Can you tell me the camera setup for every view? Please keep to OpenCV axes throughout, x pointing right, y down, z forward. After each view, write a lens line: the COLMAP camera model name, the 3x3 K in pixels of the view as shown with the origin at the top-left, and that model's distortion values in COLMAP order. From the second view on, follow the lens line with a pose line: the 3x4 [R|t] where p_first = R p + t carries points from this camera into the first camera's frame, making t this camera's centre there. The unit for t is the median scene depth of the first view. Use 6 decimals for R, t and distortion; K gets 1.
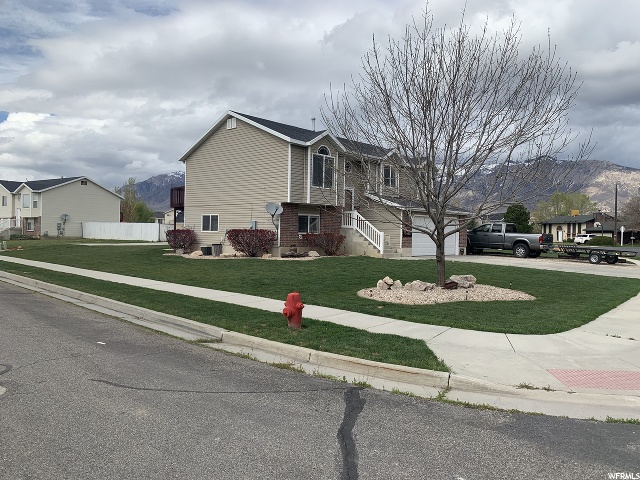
lens RADIAL K [[482.0, 0, 321.4], [0, 482.0, 238.6], [0, 0, 1]] dist [0.007629, 0.003480]
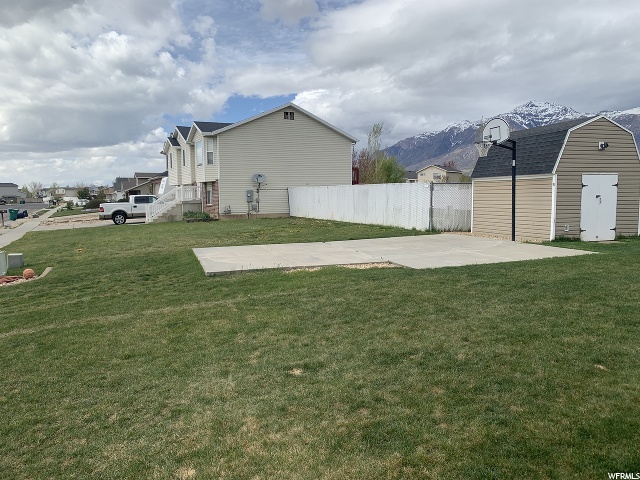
lens RADIAL K [[482.0, 0, 322.3], [0, 482.0, 239.2], [0, 0, 1]] dist [0.007629, 0.003480]
pose [[0.878254, 0.015873, -0.477931, -0.175284], [0.023251, 0.996849, 0.075834, -0.013993], [0.477629, -0.077714, 0.875118, 0.477210]]
